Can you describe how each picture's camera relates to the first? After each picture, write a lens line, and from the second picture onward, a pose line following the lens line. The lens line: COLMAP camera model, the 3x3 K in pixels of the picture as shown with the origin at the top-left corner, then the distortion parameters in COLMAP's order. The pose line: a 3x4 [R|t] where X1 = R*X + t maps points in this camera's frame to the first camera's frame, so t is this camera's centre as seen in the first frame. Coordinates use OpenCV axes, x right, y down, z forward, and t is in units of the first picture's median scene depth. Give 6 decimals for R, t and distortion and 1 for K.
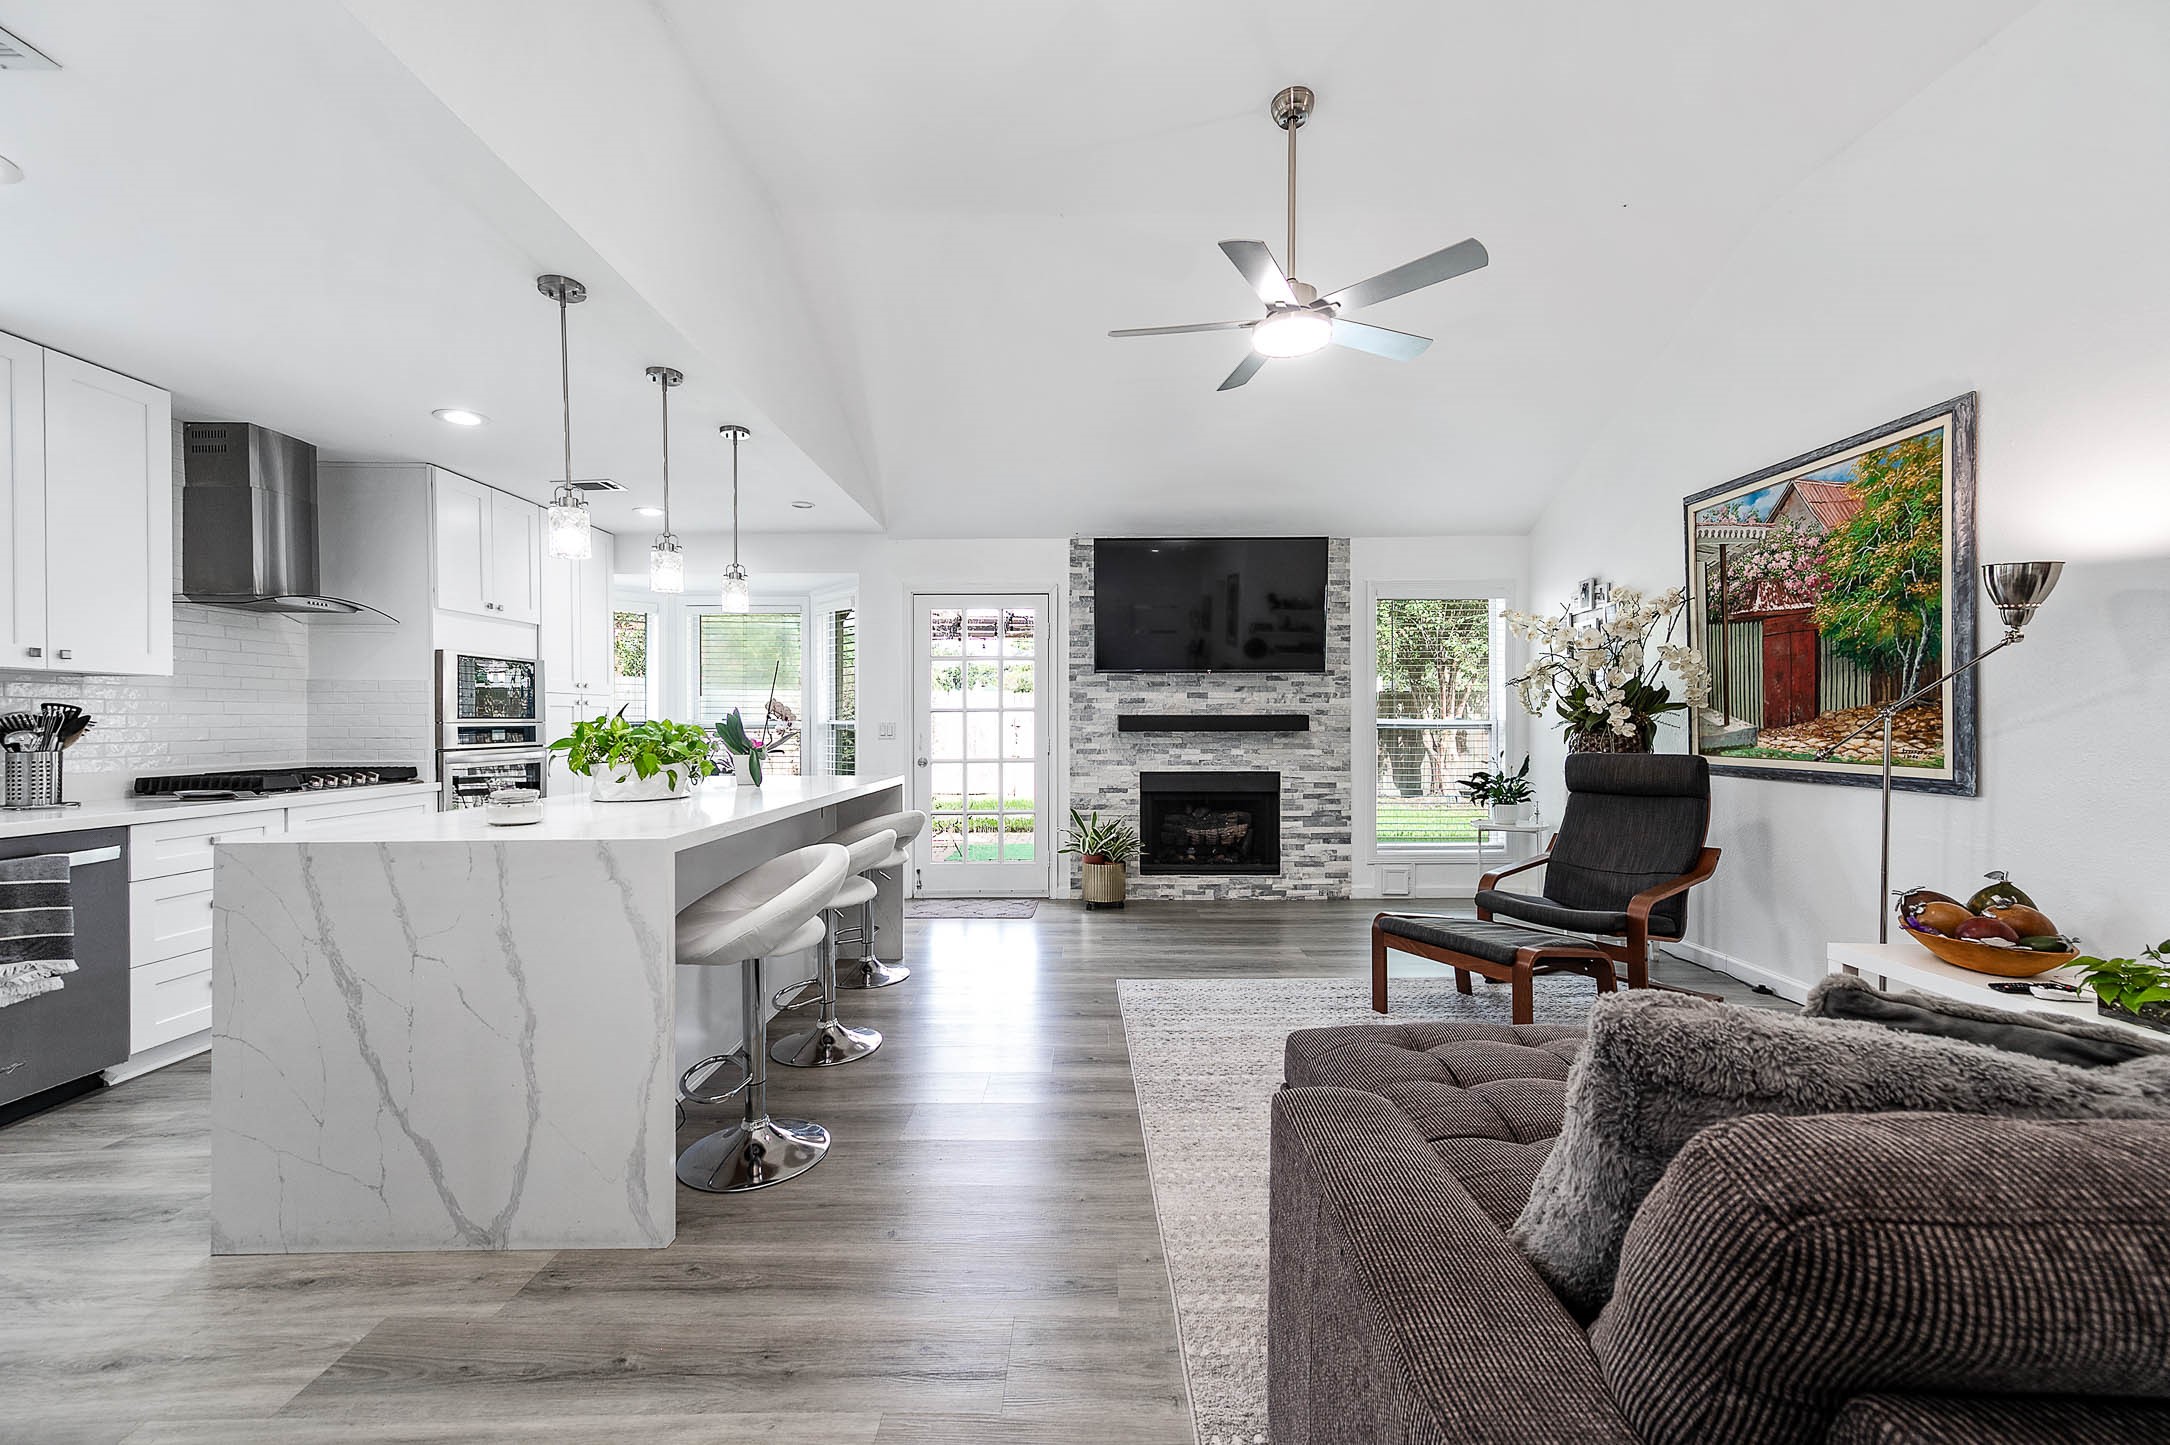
lens RADIAL K [[851.1, 0, 1083.0], [0, 851.1, 722.1], [0, 0, 1]] dist [0.011876, 0.000248]
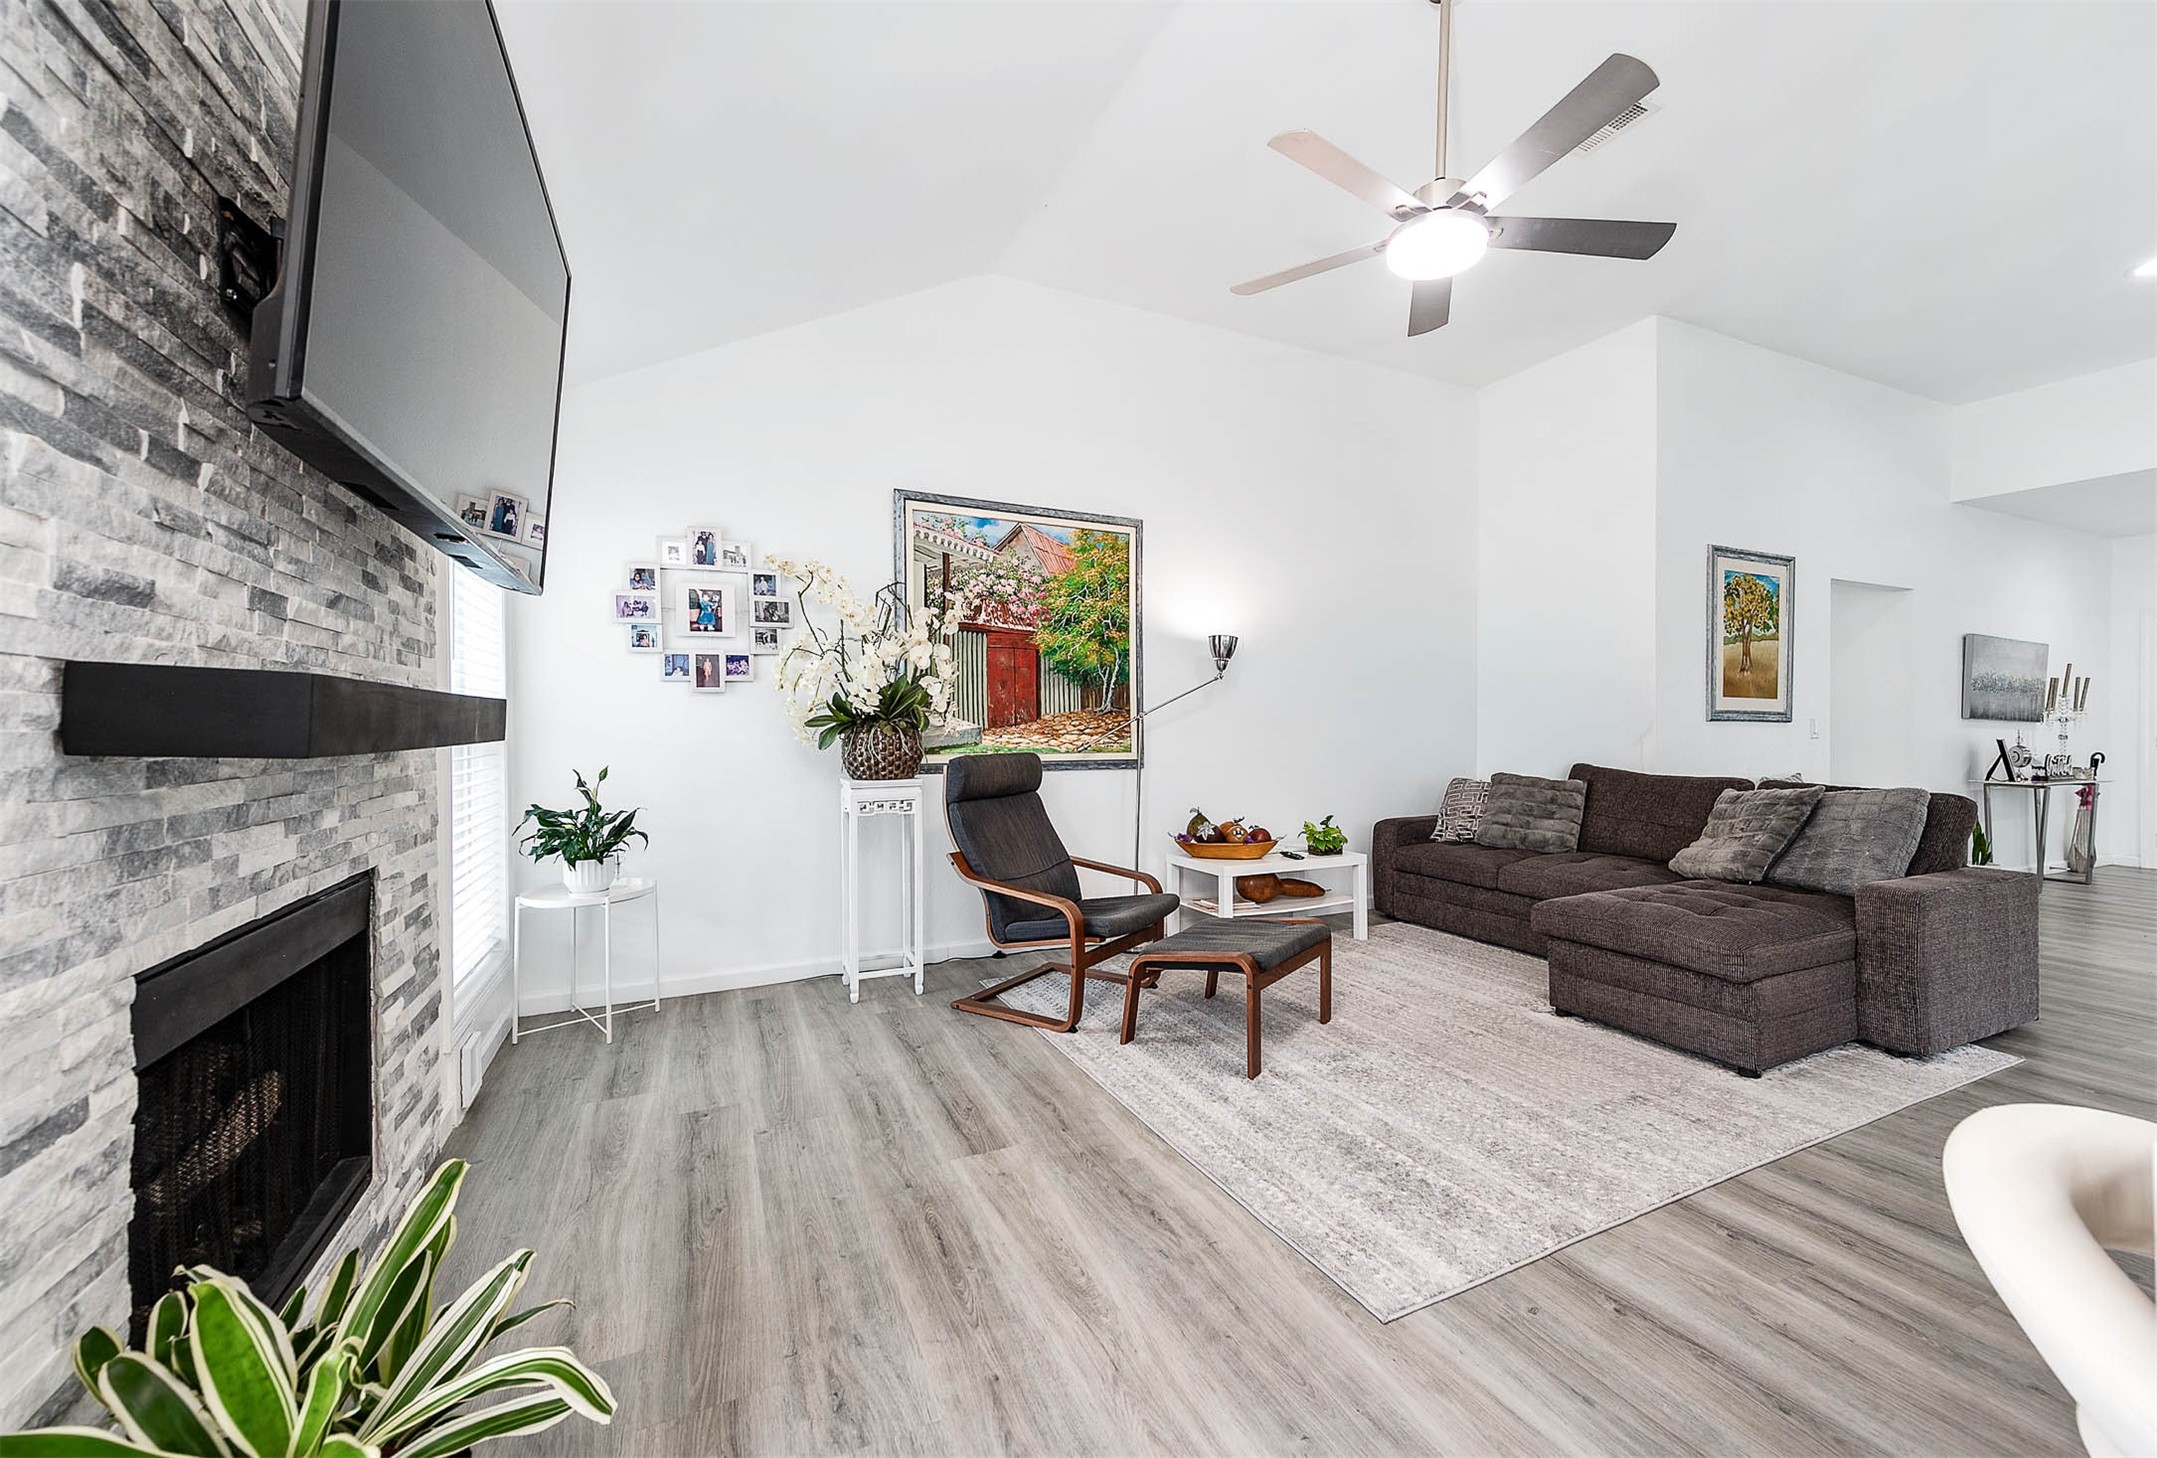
lens RADIAL K [[846.0, 0, 1092.8], [0, 846.0, 732.6], [0, 0, 1]] dist [0.011876, 0.000248]
pose [[-0.433383, -0.007535, 0.901178, -0.274035], [-0.000975, 0.999968, 0.007892, 0.004407], [-0.901209, 0.002541, -0.433377, 1.310014]]
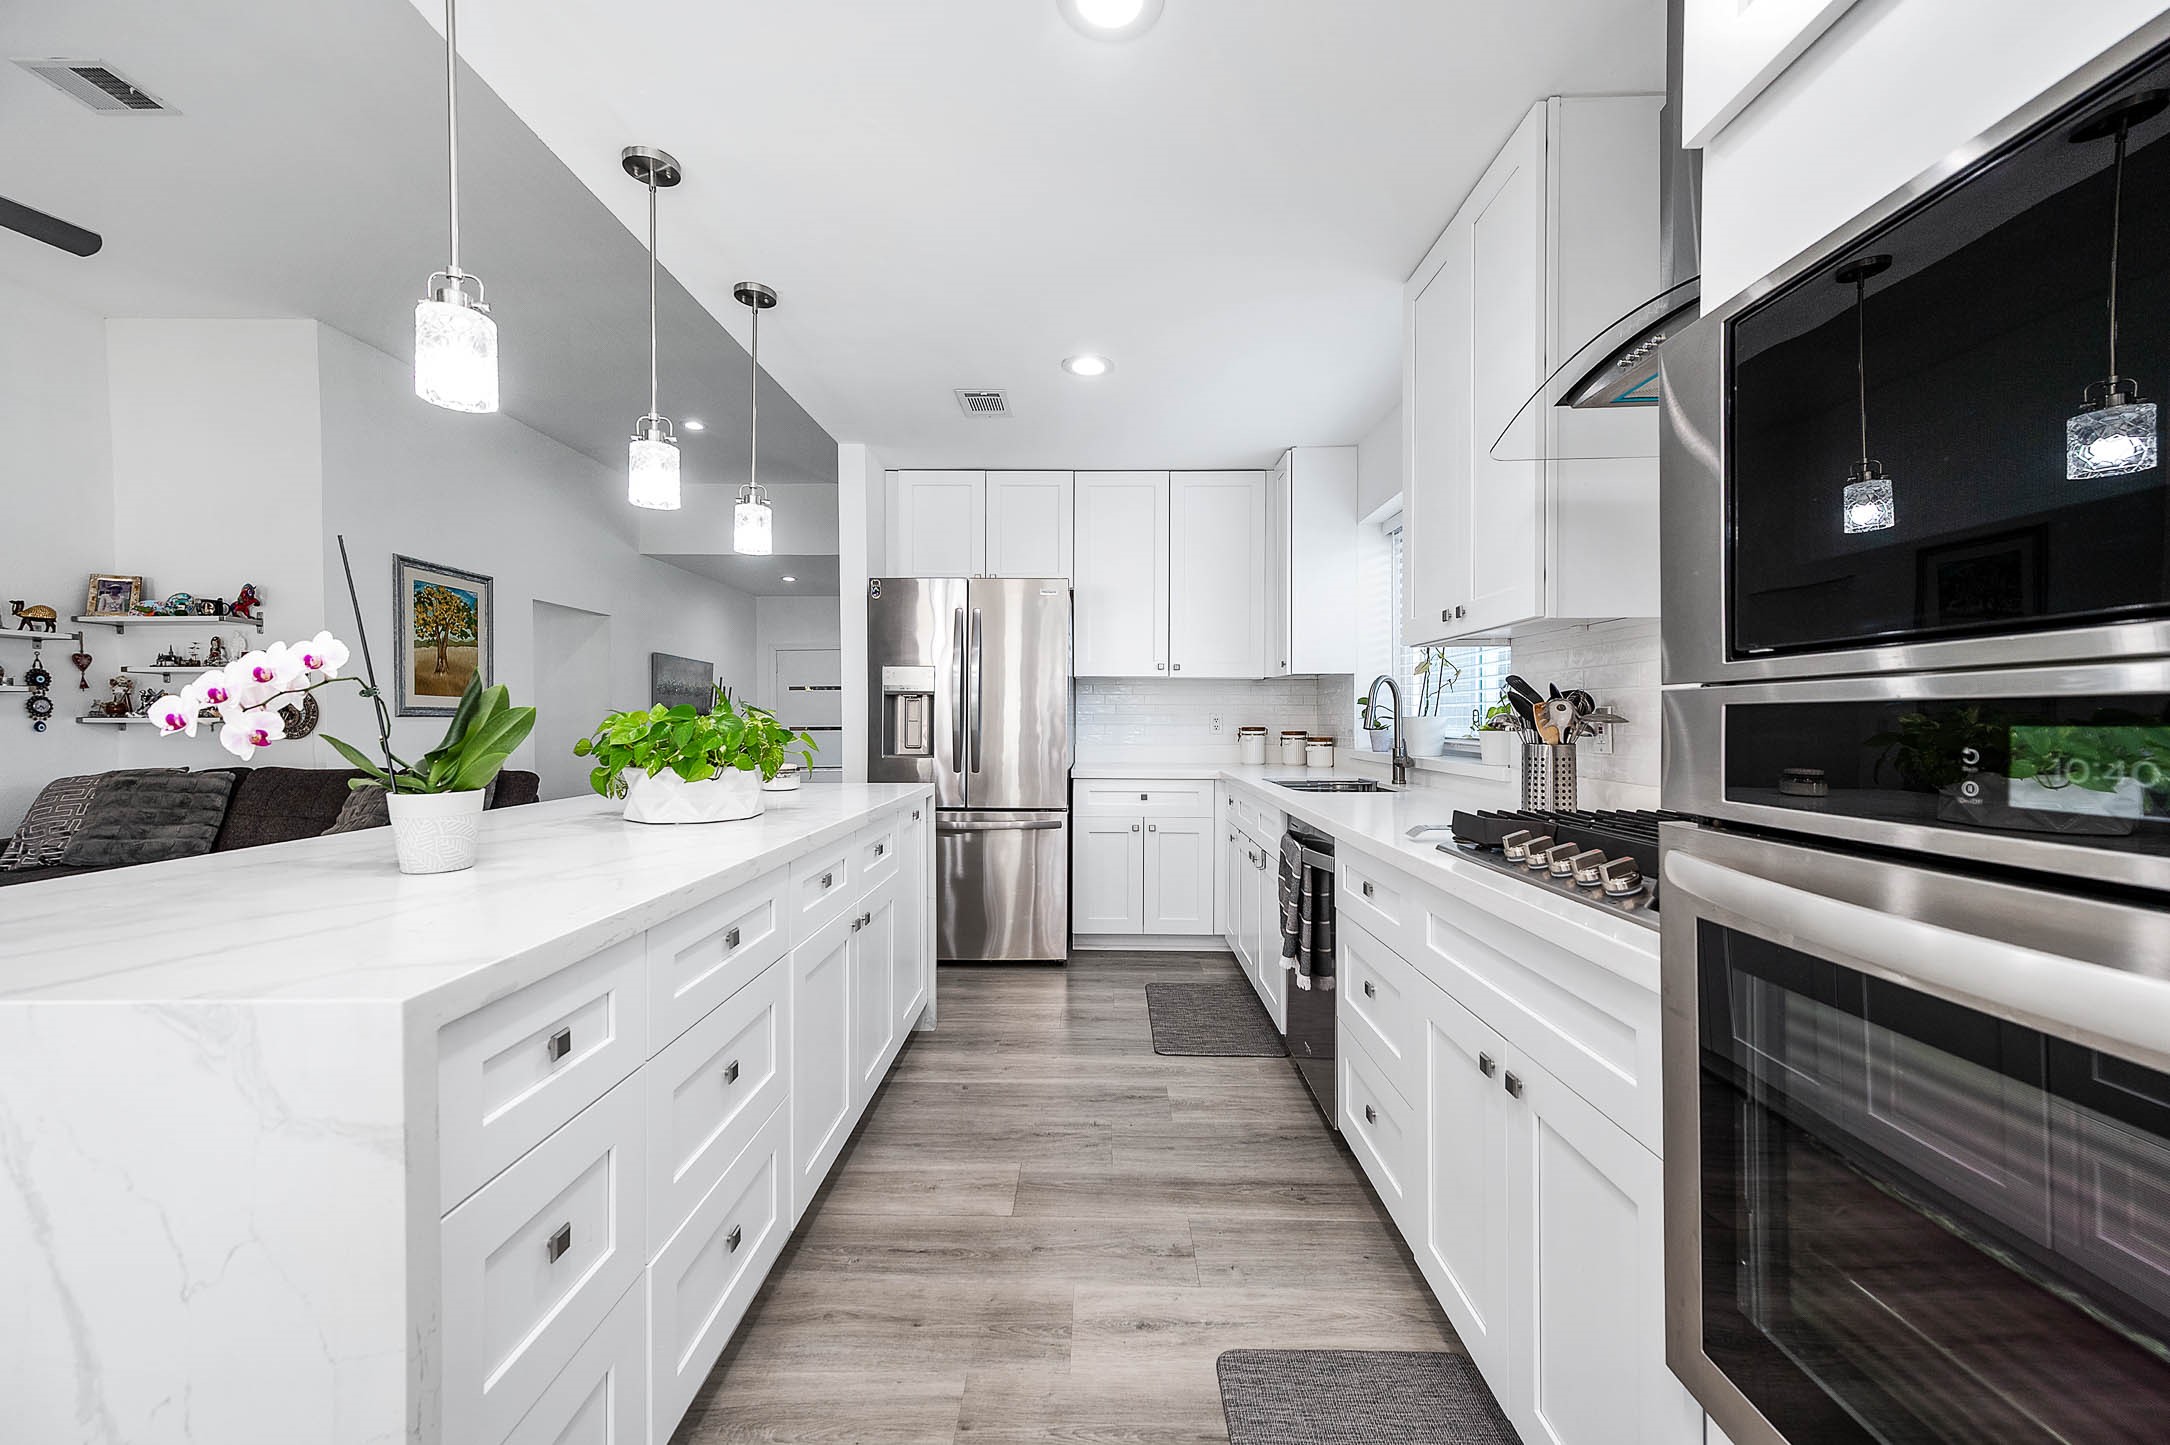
lens RADIAL K [[851.1, 0, 1082.7], [0, 851.1, 722.5], [0, 0, 1]] dist [0.011876, 0.000248]
pose [[-0.999907, 0.009086, 0.010178, -0.645613], [0.009147, 0.999940, 0.005985, 0.007158], [-0.010123, 0.006077, -0.999930, 1.307199]]
